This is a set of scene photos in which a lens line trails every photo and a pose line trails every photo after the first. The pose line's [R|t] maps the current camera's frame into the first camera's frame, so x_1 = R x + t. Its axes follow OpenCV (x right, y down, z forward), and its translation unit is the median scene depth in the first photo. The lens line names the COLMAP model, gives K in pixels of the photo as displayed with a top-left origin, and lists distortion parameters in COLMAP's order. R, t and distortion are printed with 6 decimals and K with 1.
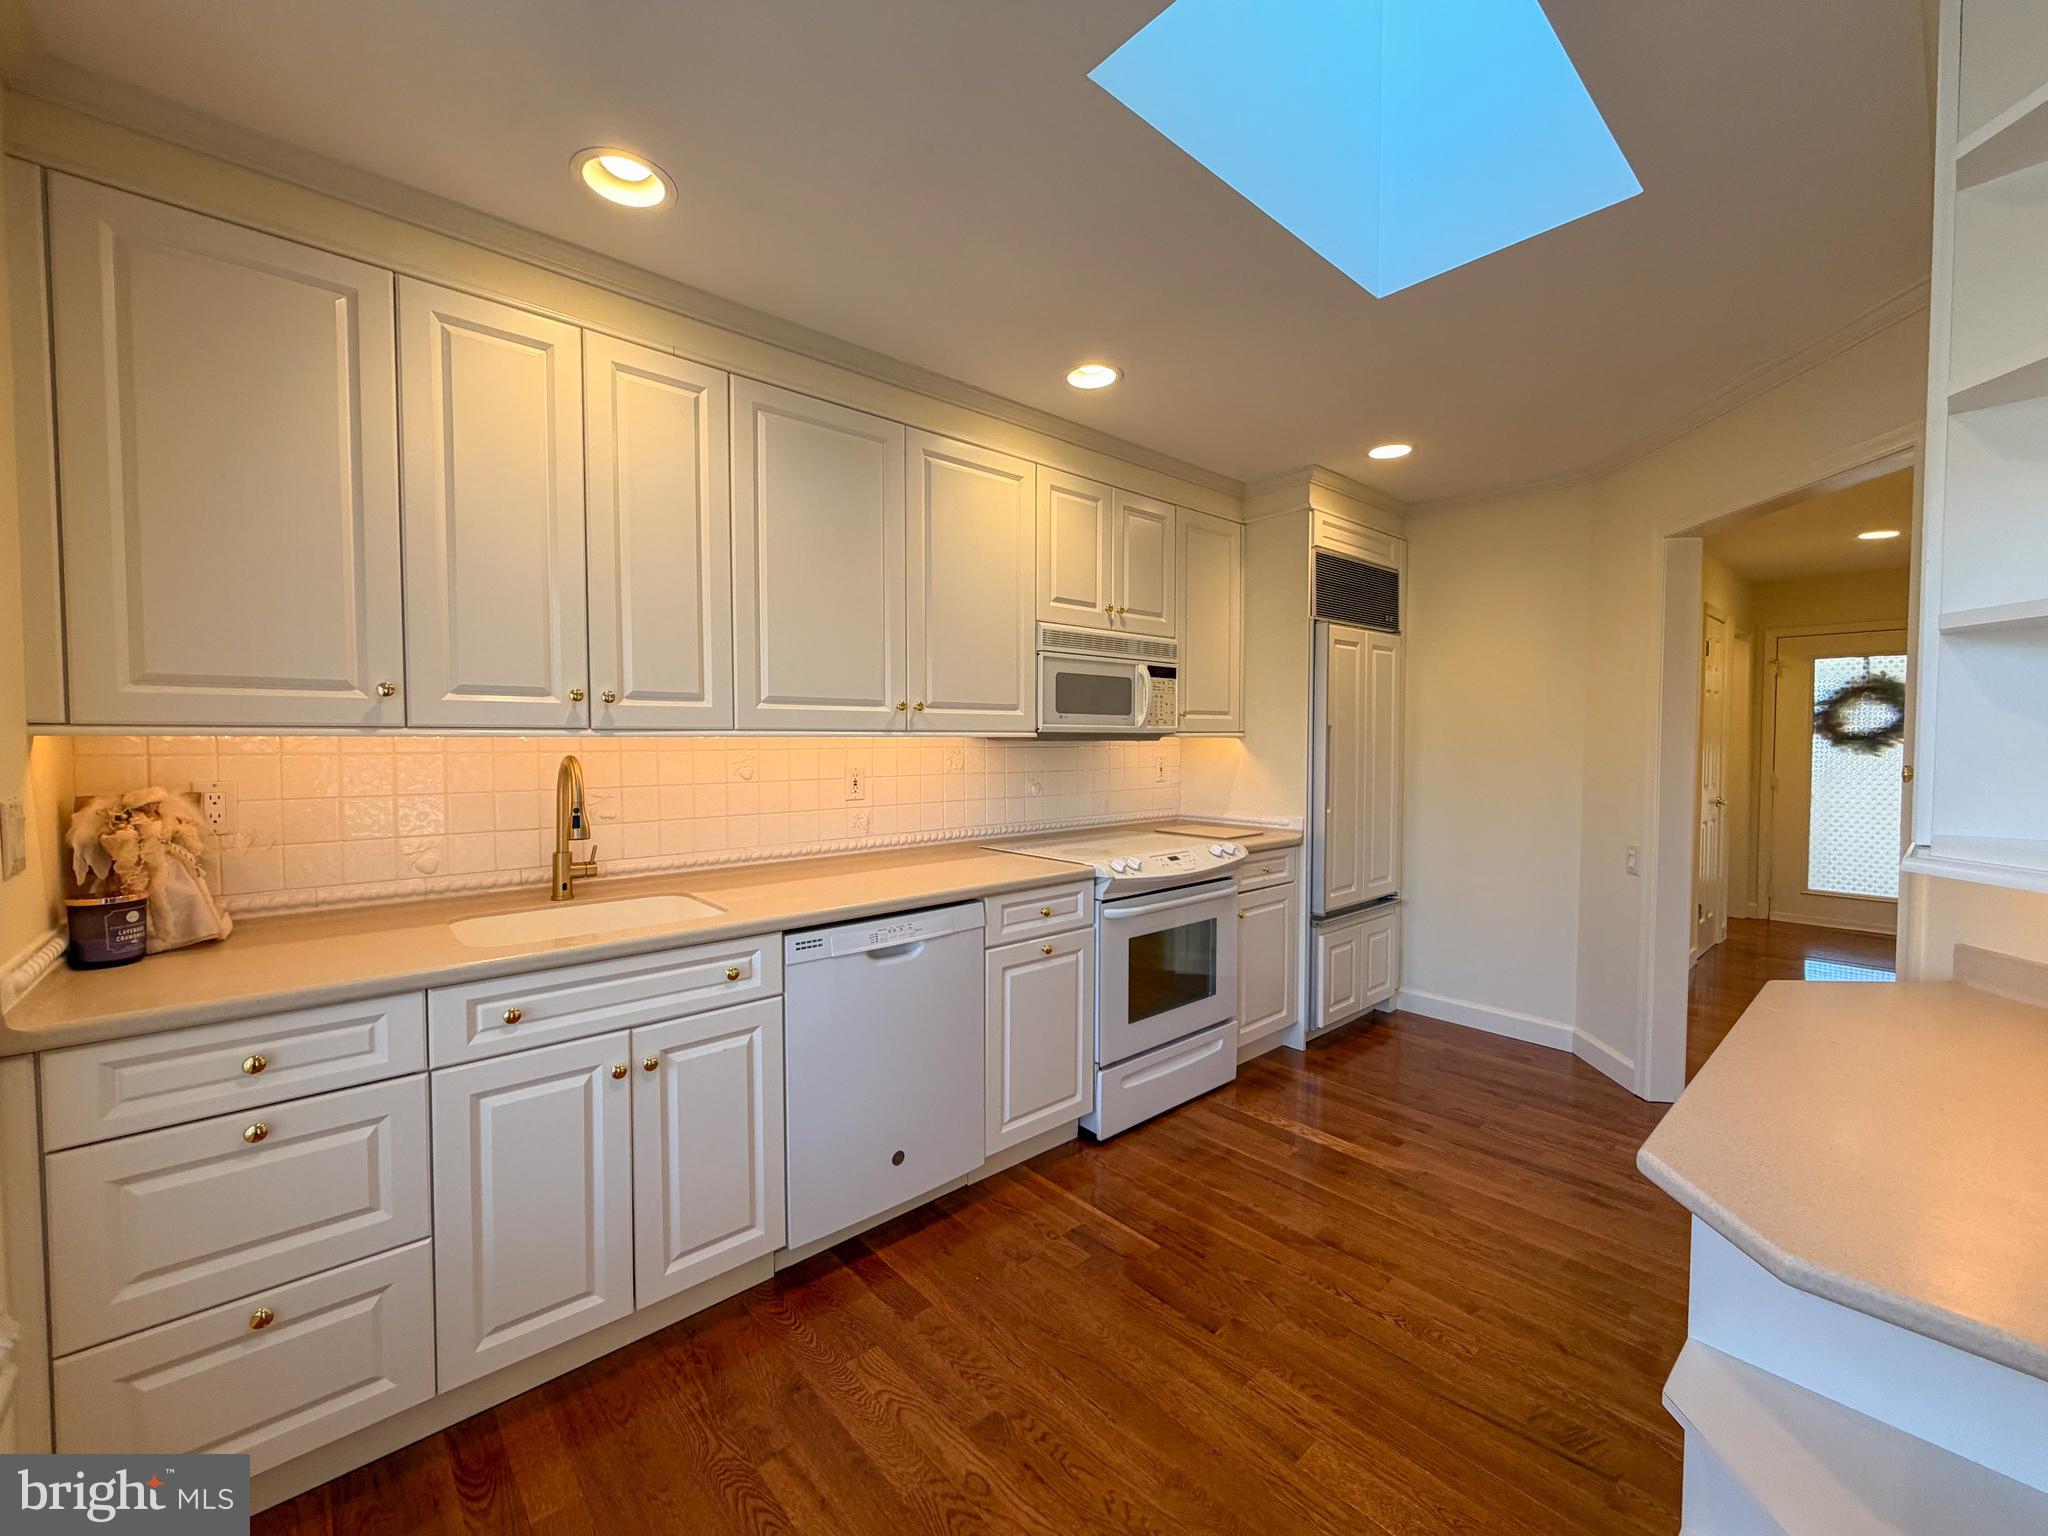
lens RADIAL K [[821.4, 0, 1009.9], [0, 821.4, 770.8], [0, 0, 1]] dist [0.001561, 0.000153]
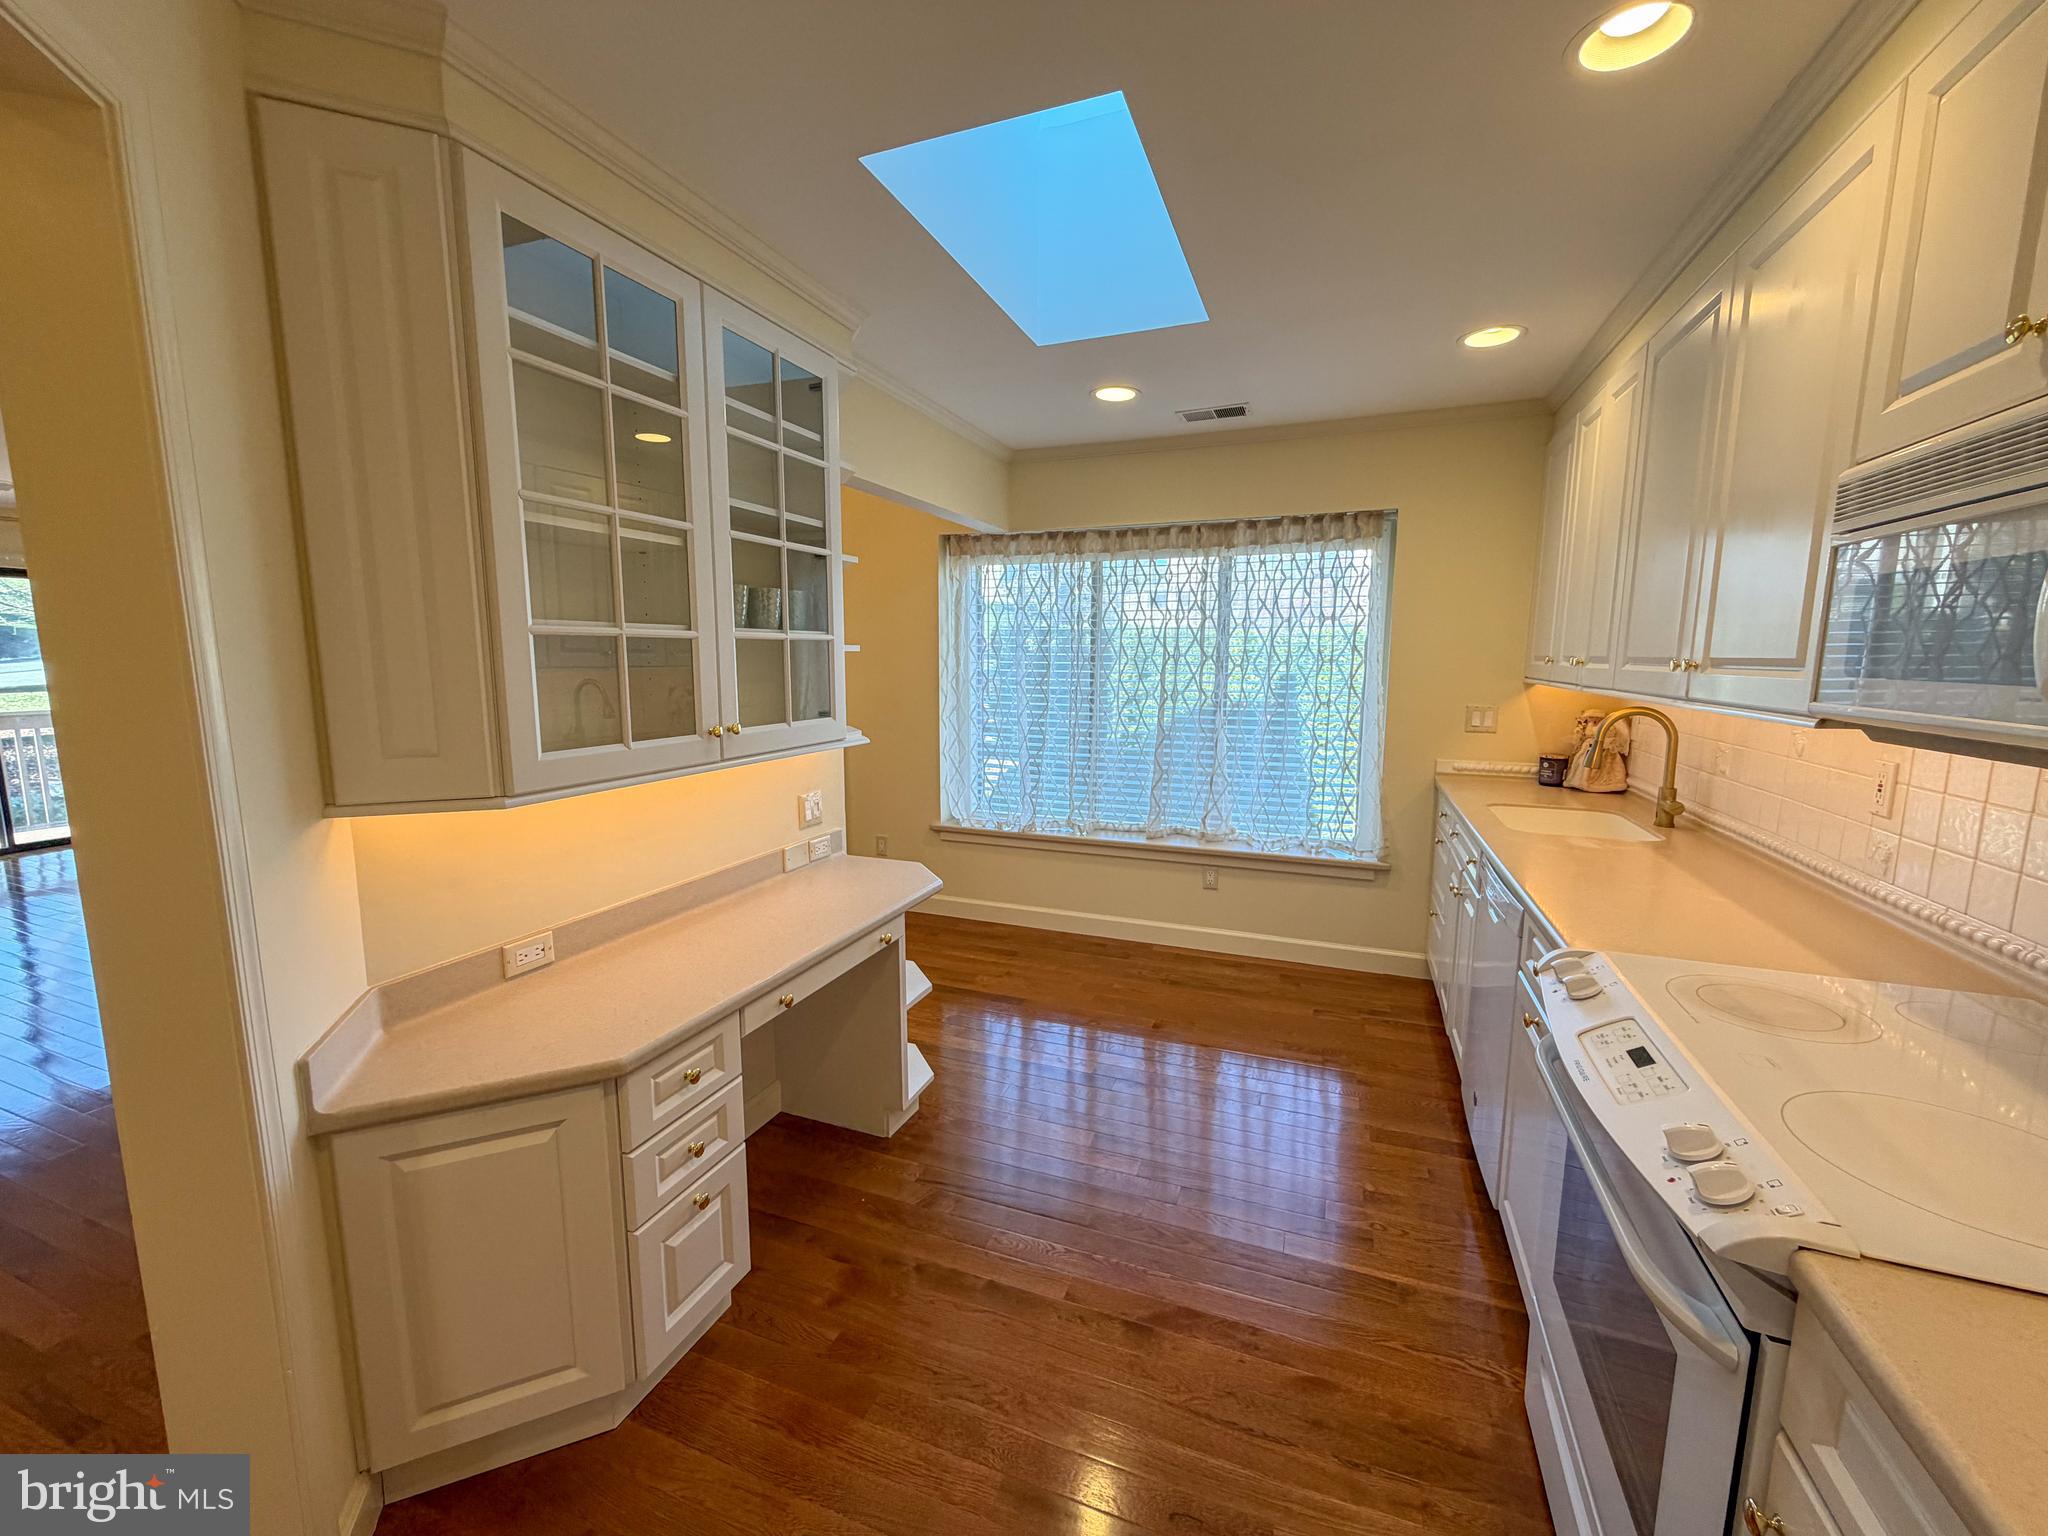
lens RADIAL K [[821.4, 0, 1023.3], [0, 821.4, 772.1], [0, 0, 1]] dist [0.001561, 0.000153]
pose [[-0.882949, 0.065937, -0.464816, 0.669035], [-0.020165, 0.983848, 0.177868, -0.094542], [0.469036, 0.166421, -0.867357, 1.254562]]
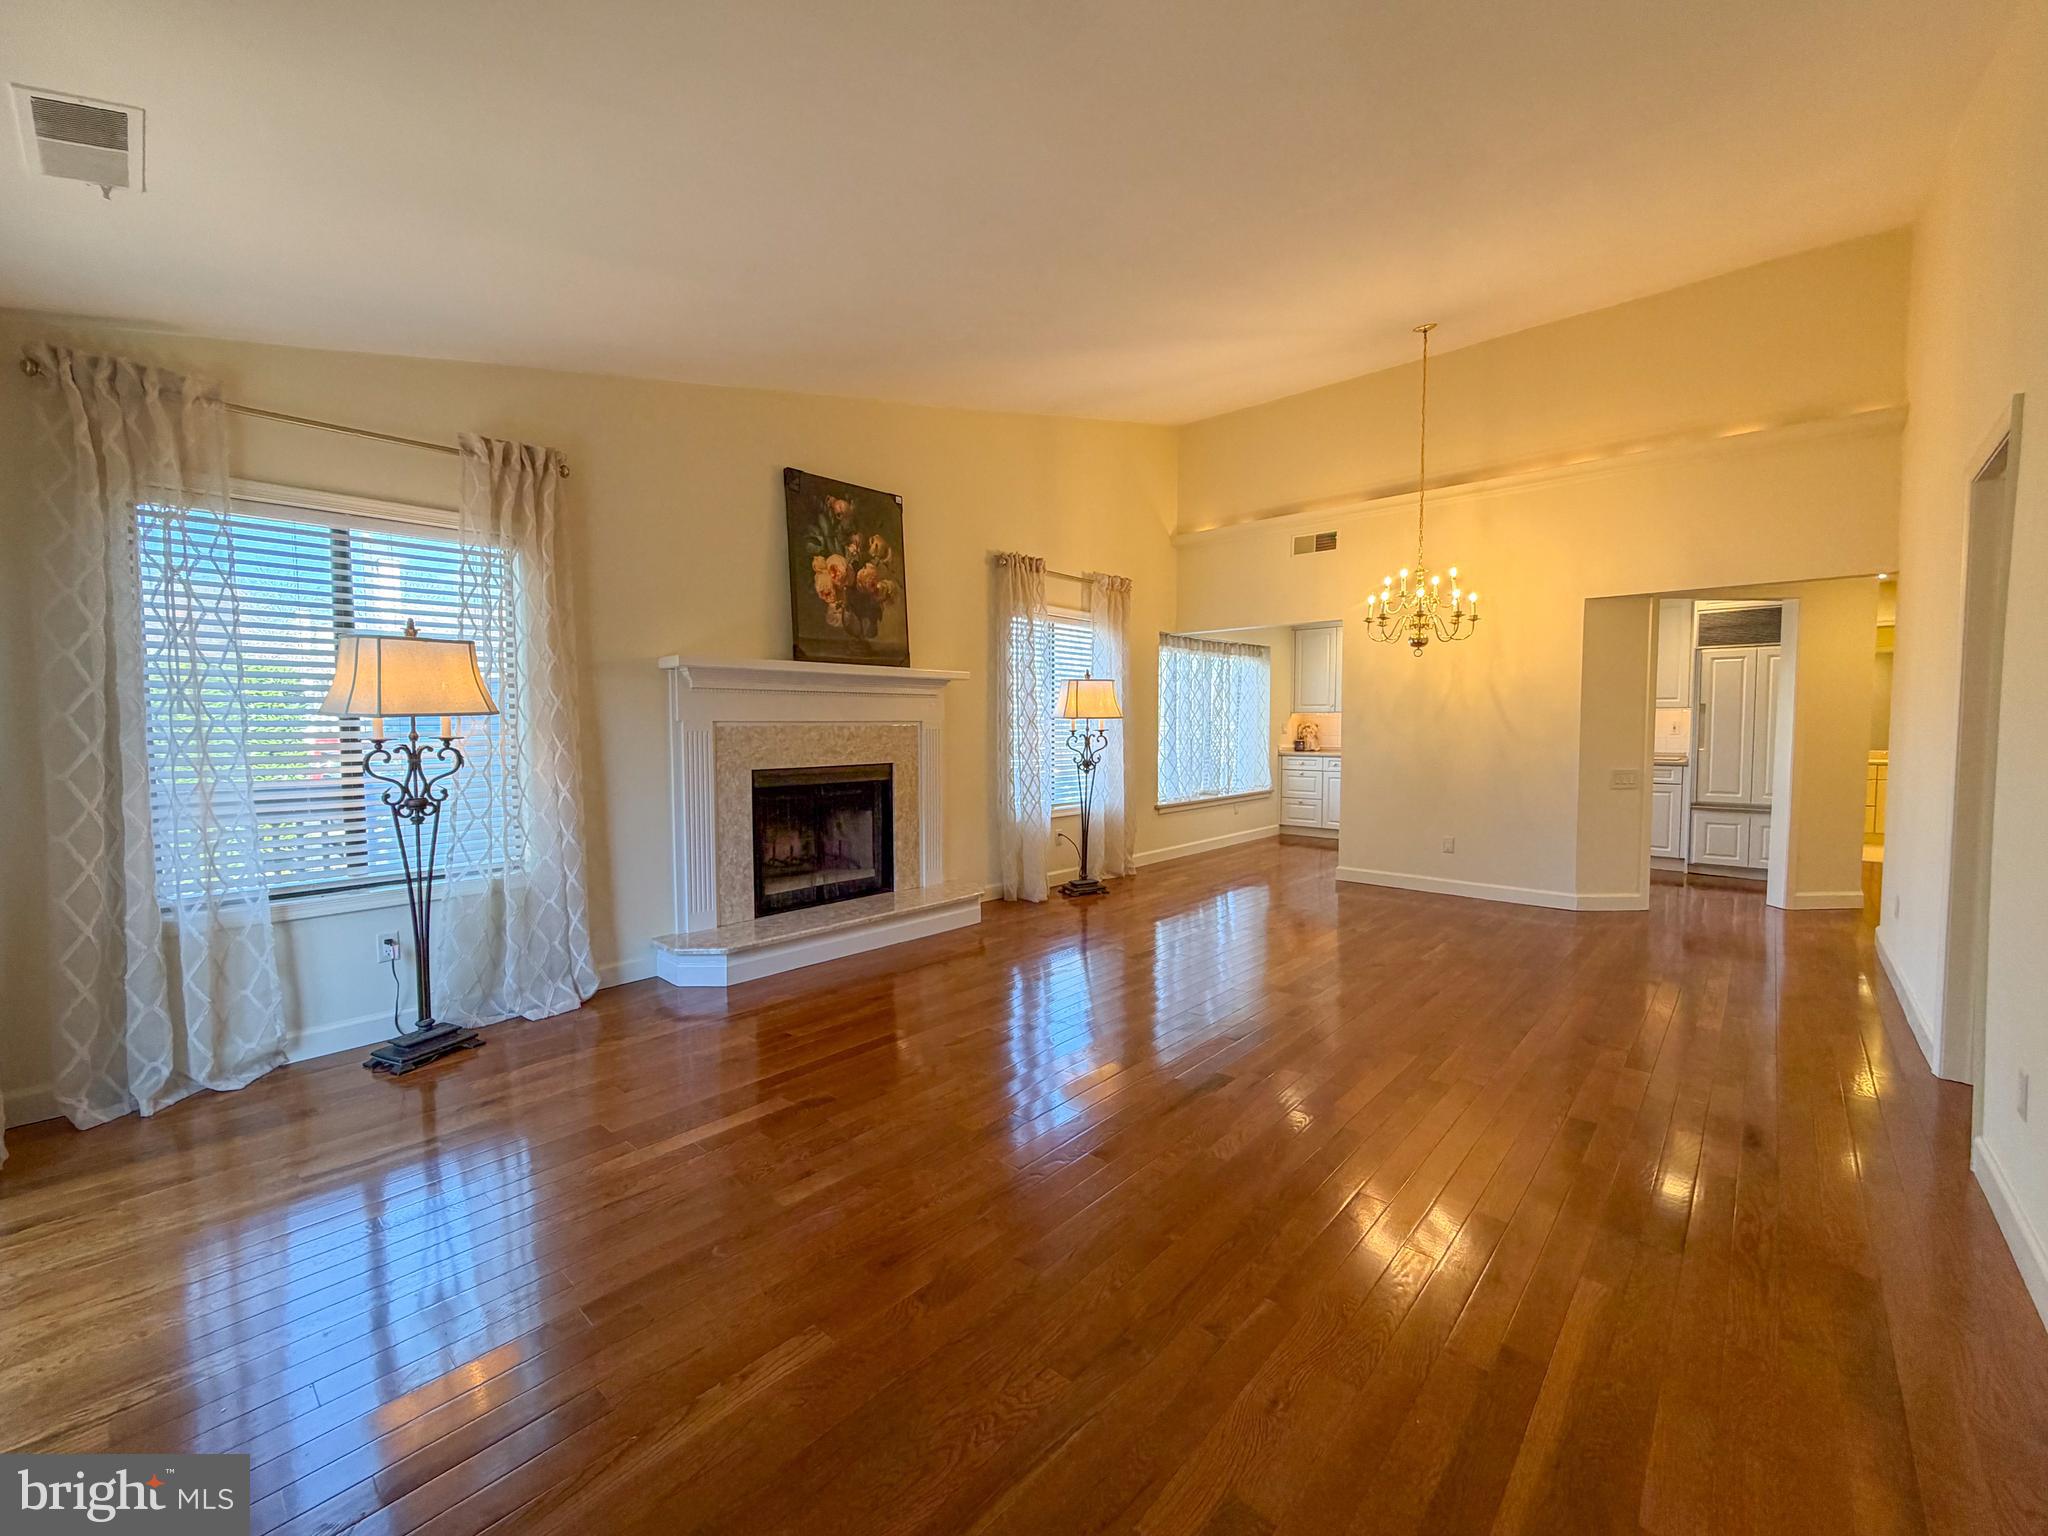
lens RADIAL K [[821.4, 0, 1023.4], [0, 821.4, 761.2], [0, 0, 1]] dist [0.001561, 0.000153]
pose [[0.119336, 0.045937, -0.991791, 2.664070], [-0.032044, 0.998587, 0.042396, 0.062725], [0.992337, 0.026722, 0.120639, -0.995981]]
